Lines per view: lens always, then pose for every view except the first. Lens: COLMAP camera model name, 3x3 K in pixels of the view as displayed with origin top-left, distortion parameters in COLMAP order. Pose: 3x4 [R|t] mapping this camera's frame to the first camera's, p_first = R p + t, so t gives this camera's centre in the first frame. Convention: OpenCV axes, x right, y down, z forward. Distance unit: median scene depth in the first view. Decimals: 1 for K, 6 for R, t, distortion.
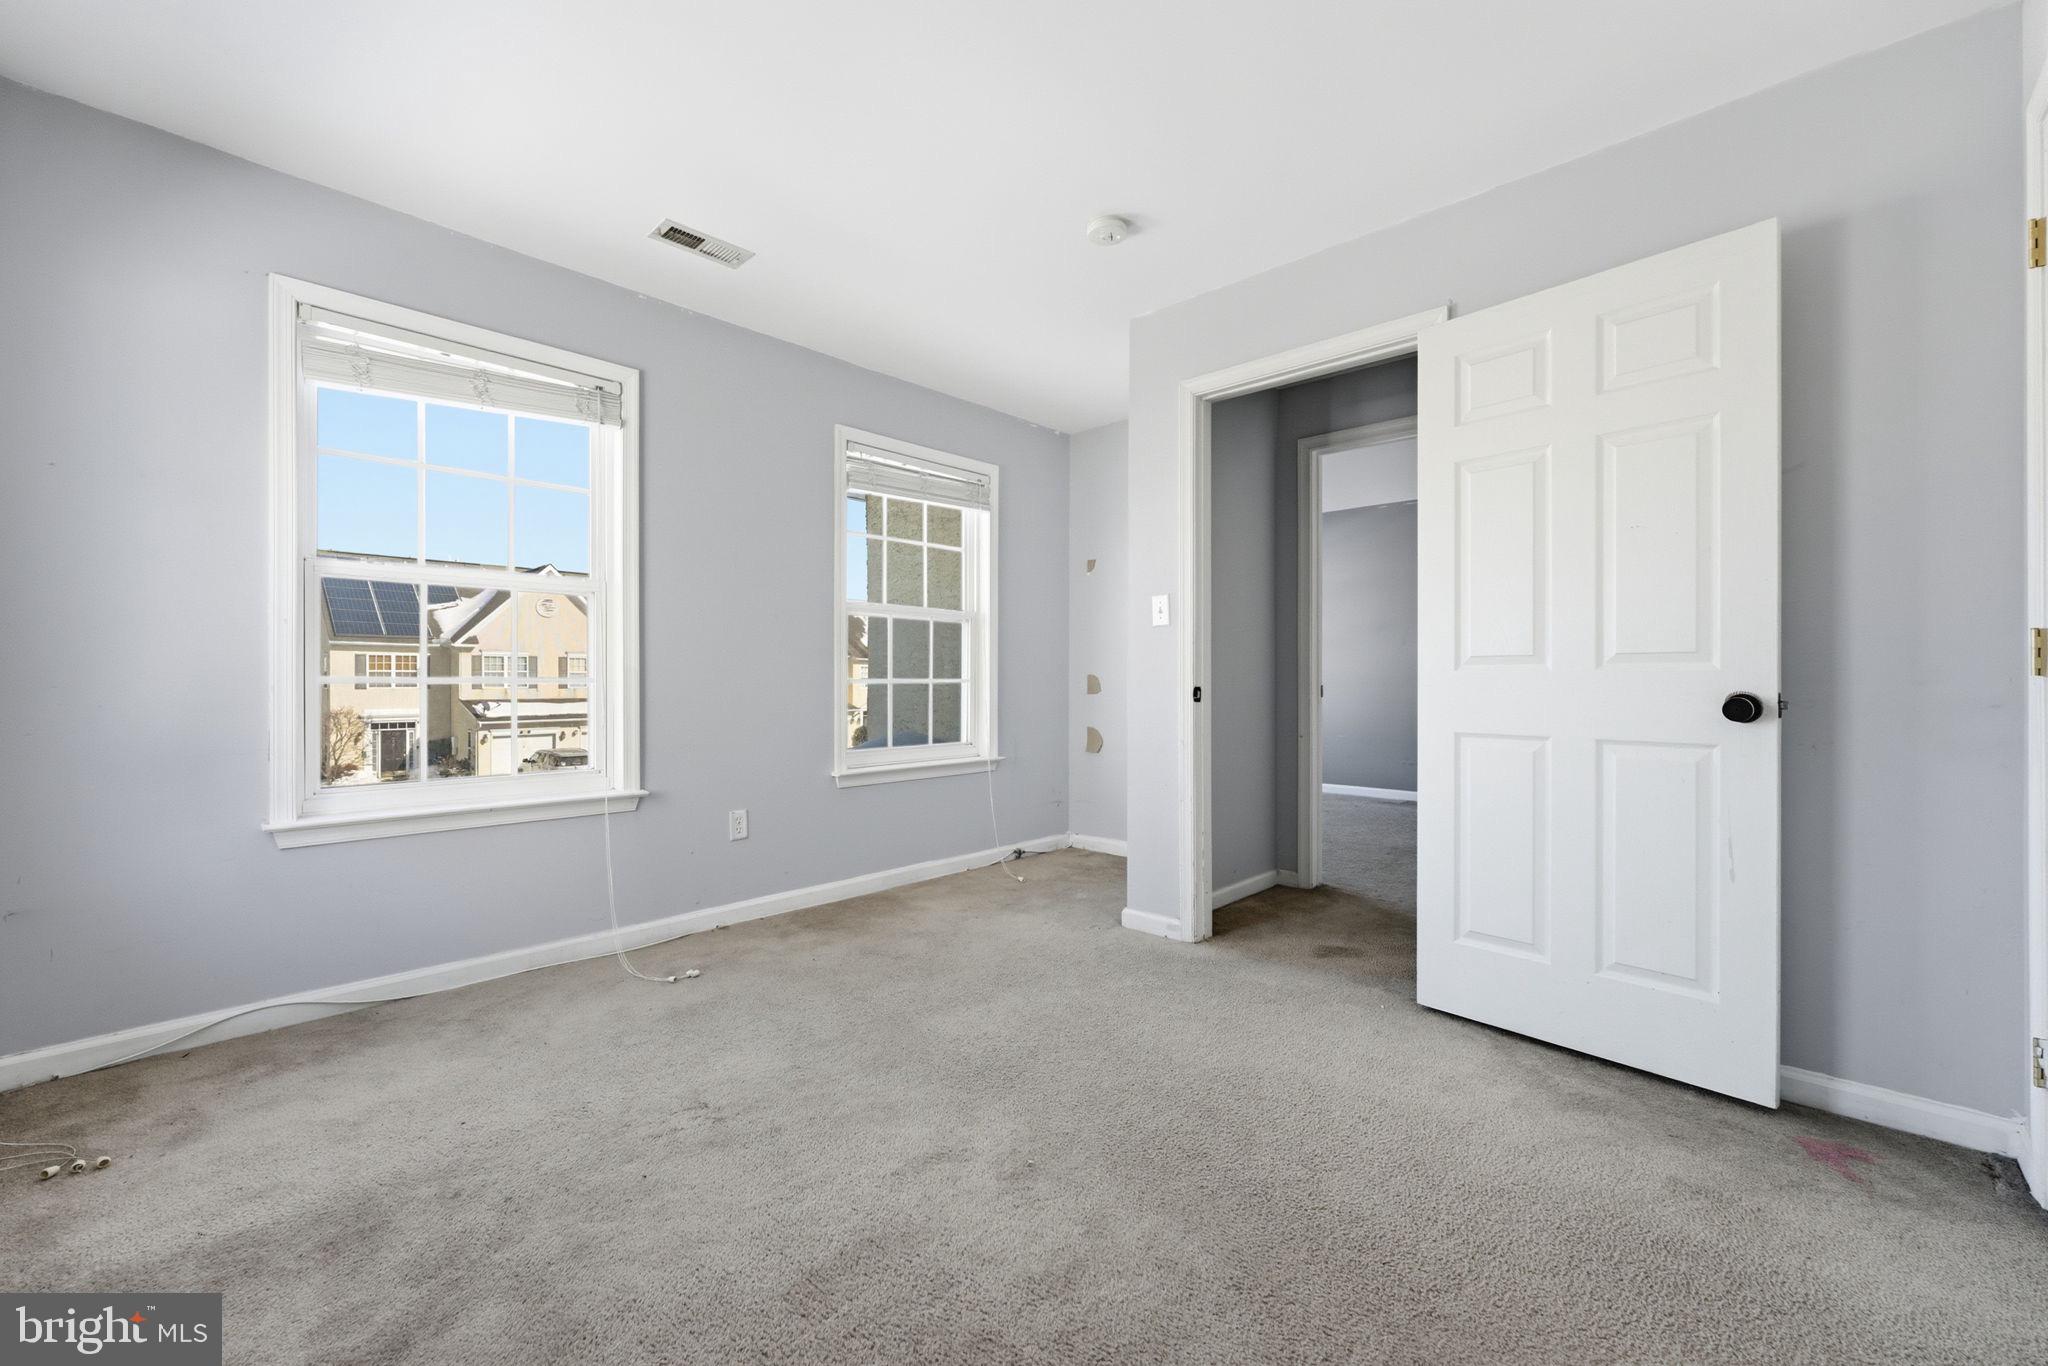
lens RADIAL K [[838.1, 0, 1024.0], [0, 838.1, 683.0], [0, 0, 1]] dist [-0.002575, 0.000459]
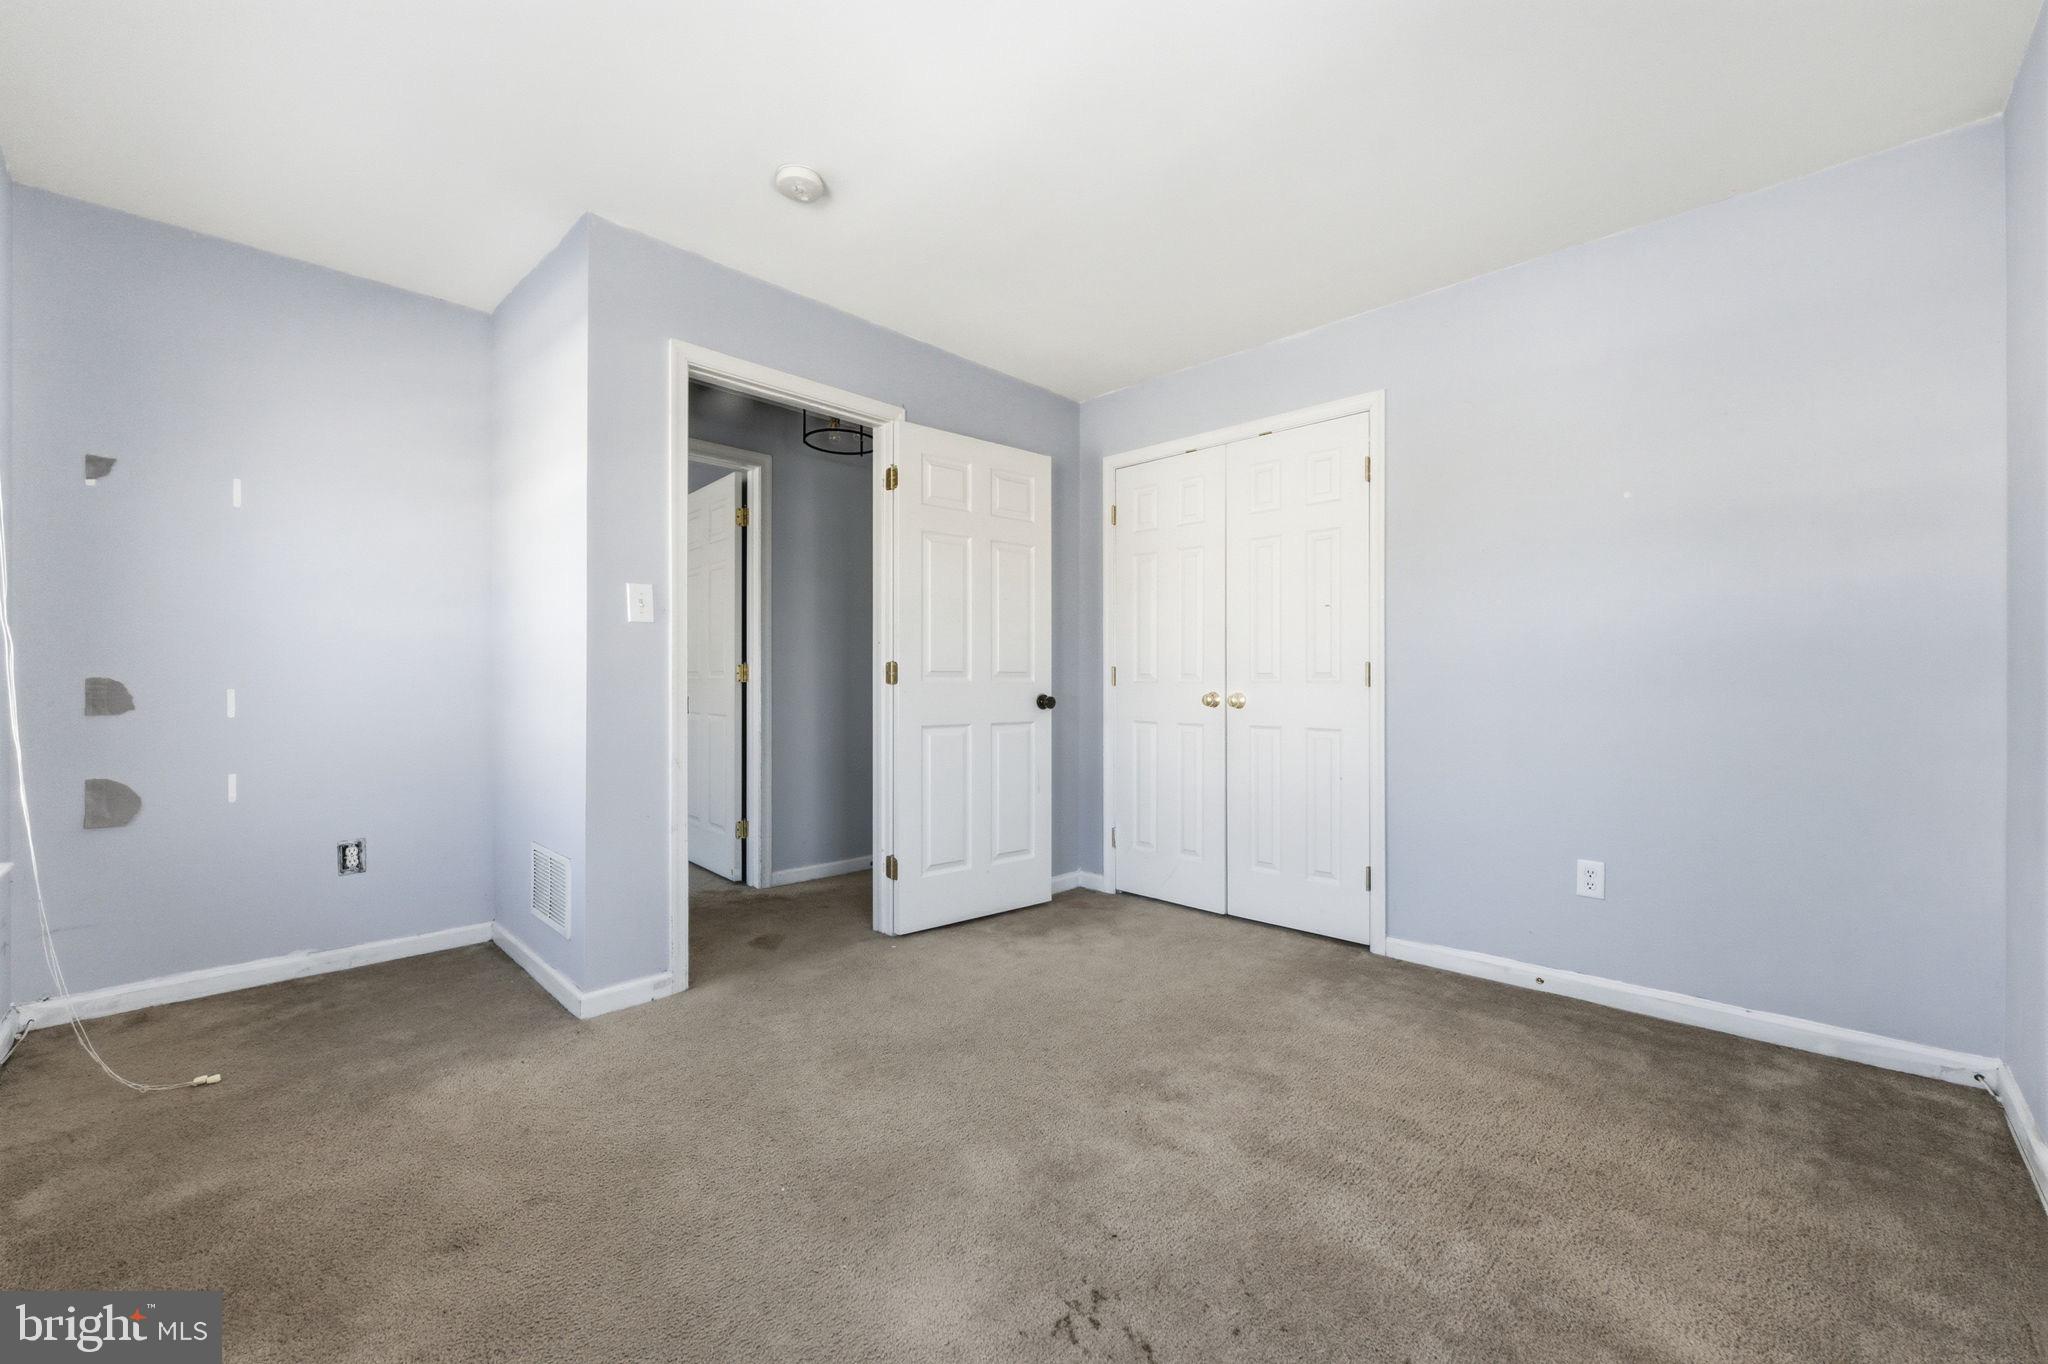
lens RADIAL K [[838.1, 0, 1024.0], [0, 838.1, 682.0], [0, 0, 1]] dist [-0.002575, 0.000459]
pose [[-0.012563, 0.001413, 0.999920, -0.791314], [0.001614, 0.999998, -0.001392, -0.010145], [-0.999920, 0.001597, -0.012565, 0.773183]]
